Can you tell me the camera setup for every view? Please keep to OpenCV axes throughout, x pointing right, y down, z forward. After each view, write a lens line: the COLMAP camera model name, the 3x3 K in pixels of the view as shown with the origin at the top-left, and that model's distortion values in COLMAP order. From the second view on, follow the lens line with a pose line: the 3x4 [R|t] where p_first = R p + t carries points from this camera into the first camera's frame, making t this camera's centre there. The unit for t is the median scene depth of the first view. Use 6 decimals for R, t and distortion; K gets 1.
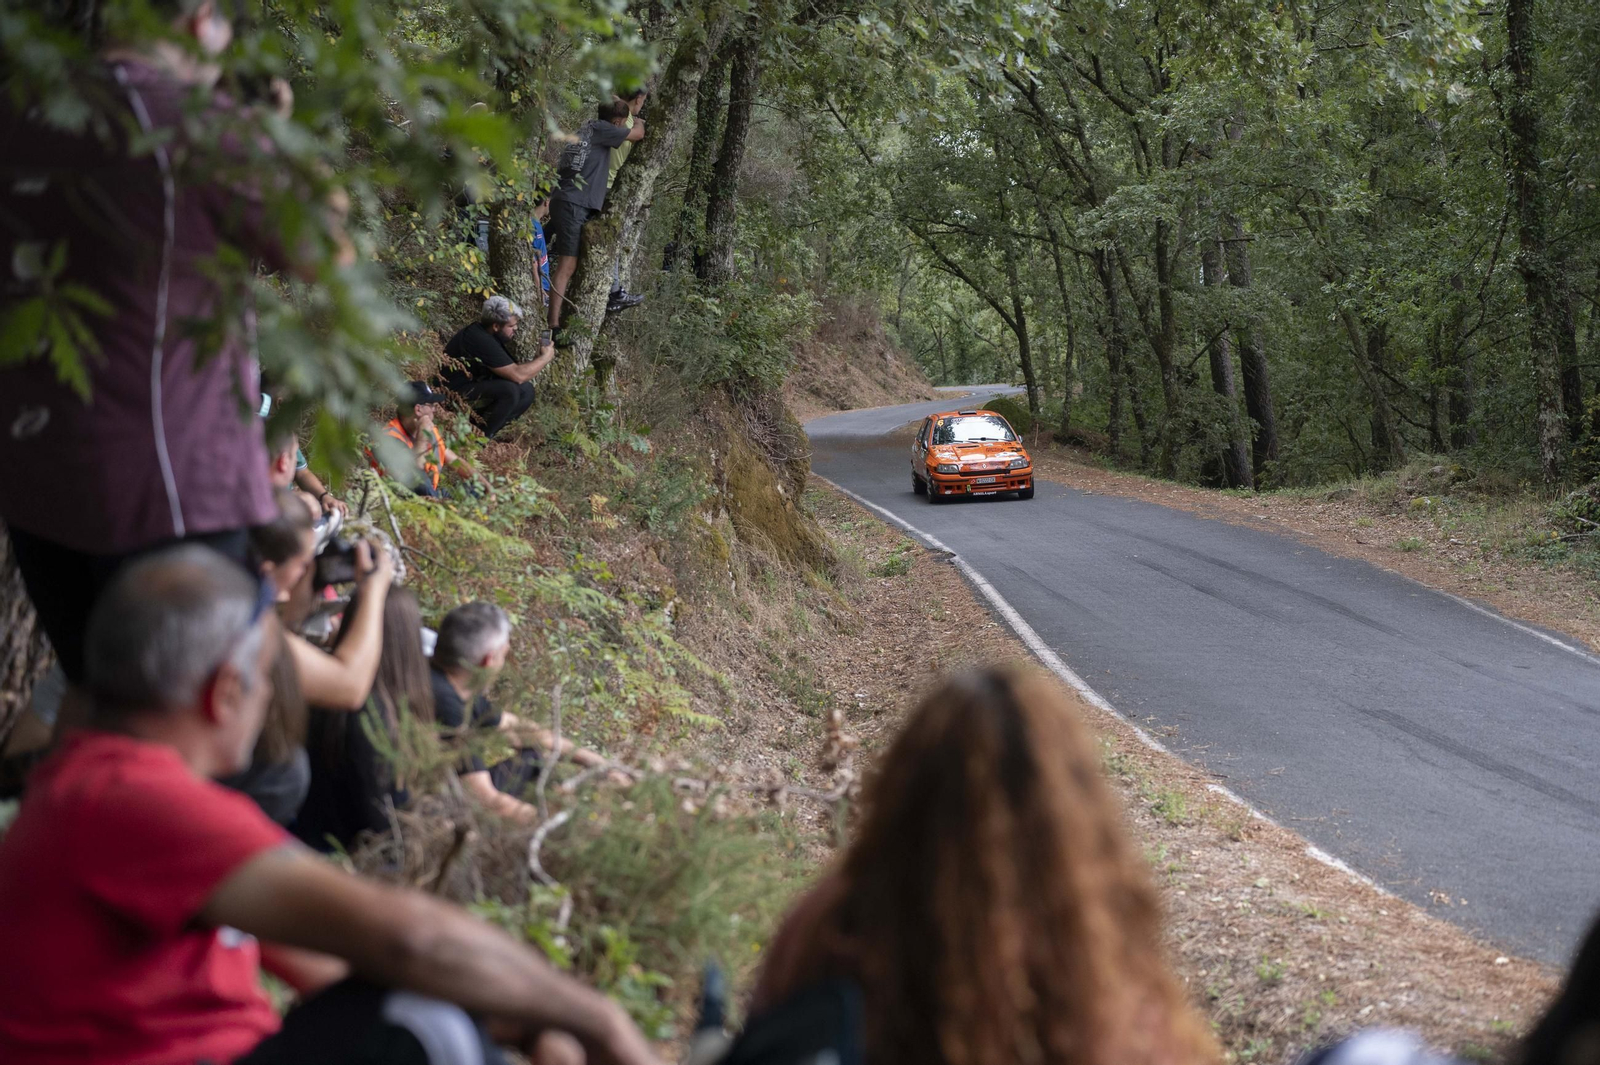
lens RADIAL K [[2453.7, 0, 806.7], [0, 2453.7, 543.5], [0, 0, 1]] dist [0.005998, 0.000000]
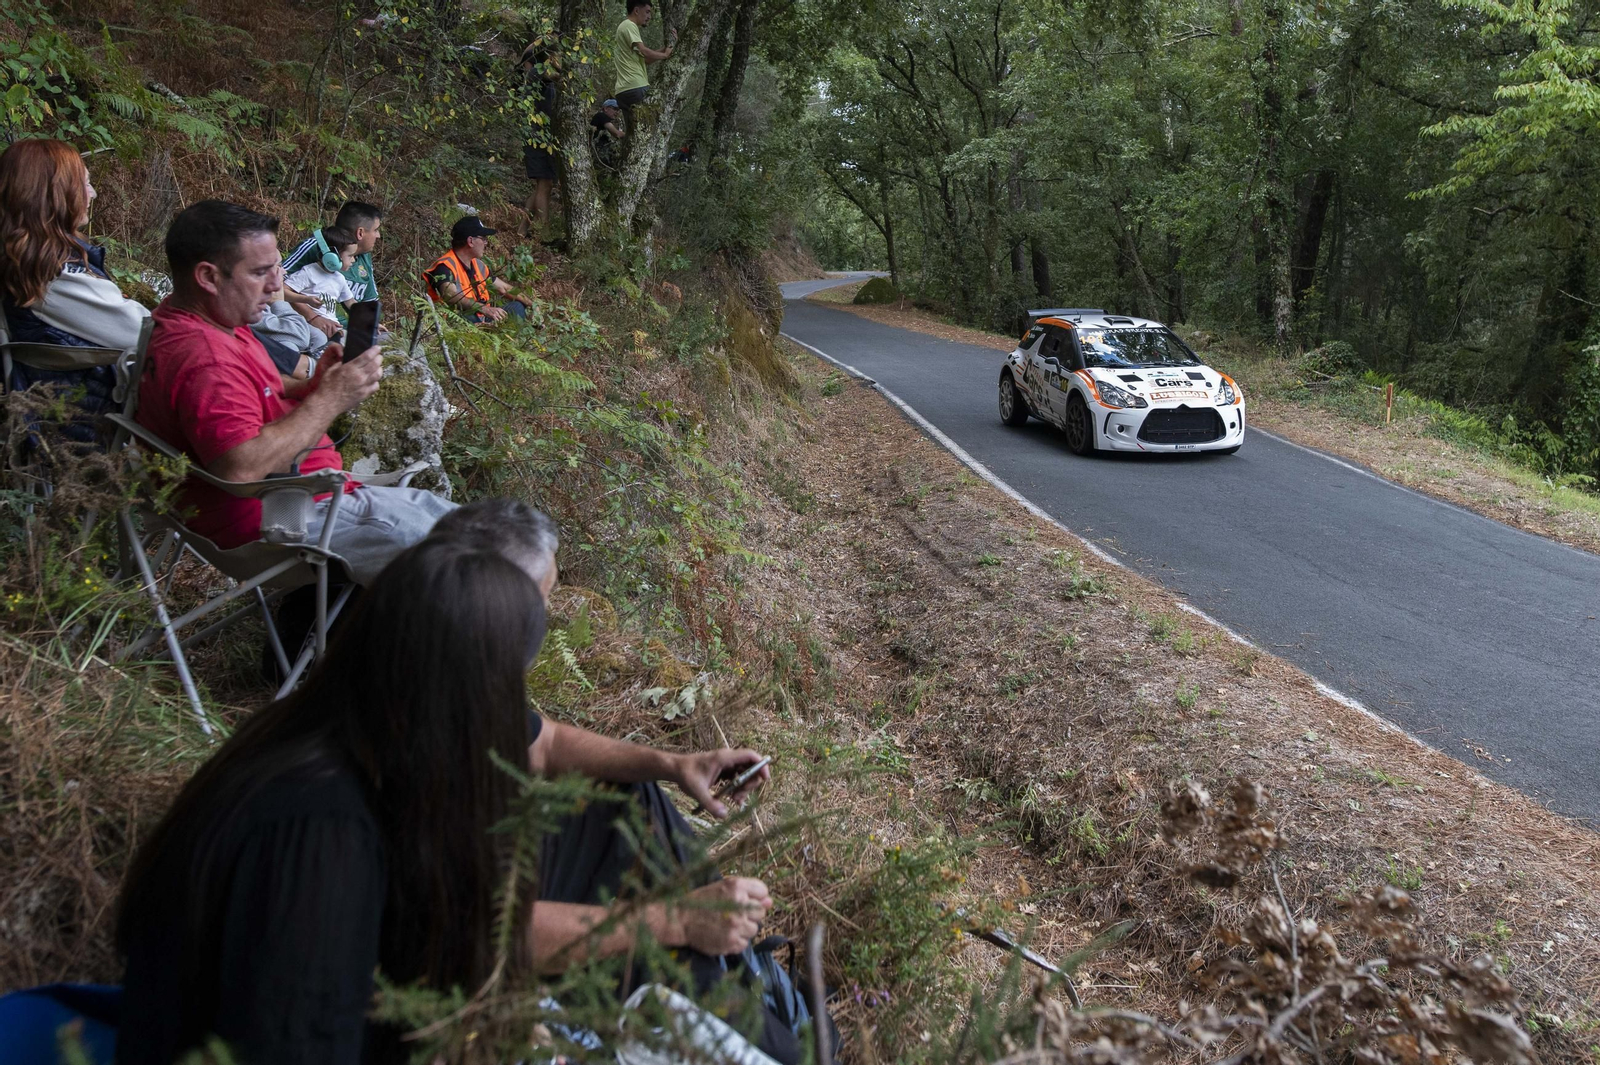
lens RADIAL K [[1328.1, 0, 823.8], [0, 1328.1, 359.7], [0, 0, 1]] dist [-0.032475, 0.000797]
pose [[0.995966, 0.033094, 0.083401, -0.037284], [-0.032835, 0.999451, -0.004482, -0.004473], [-0.083504, 0.001726, 0.996506, 0.271058]]
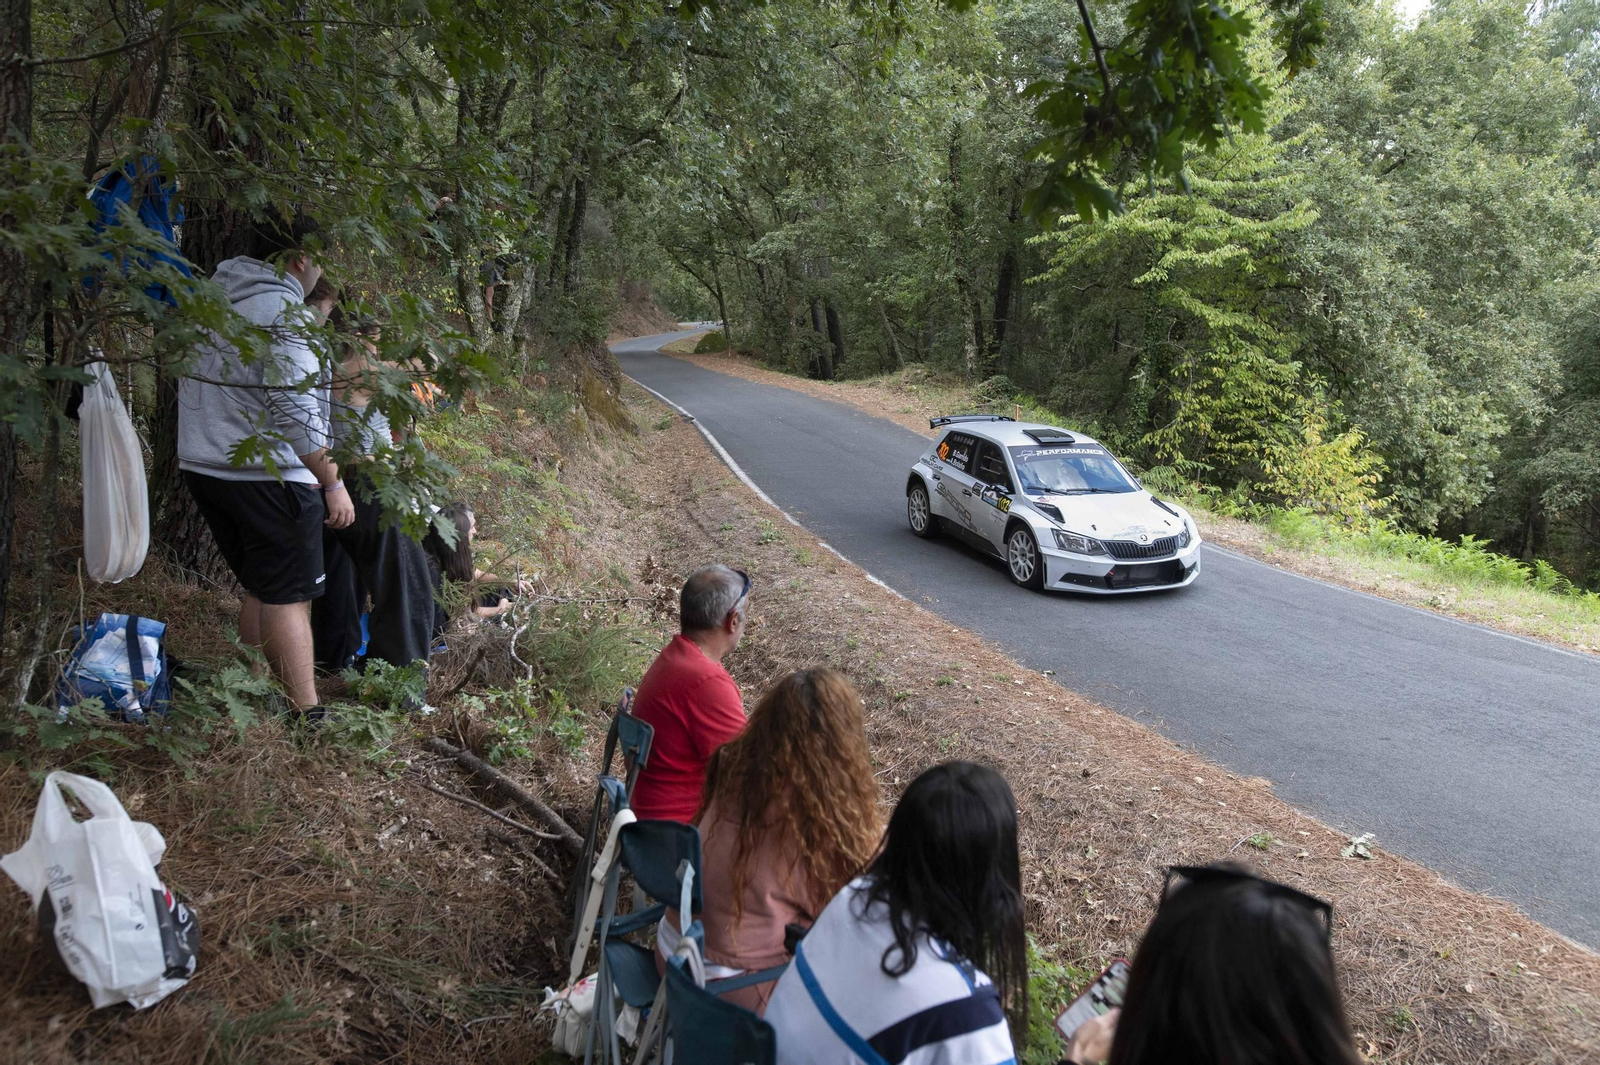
lens RADIAL K [[1174.0, 0, 805.3], [0, 1174.0, 522.2], [0, 0, 1]] dist [-0.014832, 0.000784]
pose [[0.987033, -0.037519, 0.156068, -0.005406], [0.018805, 0.992632, 0.119699, -0.028679], [-0.159409, -0.115212, 0.980467, 0.000252]]
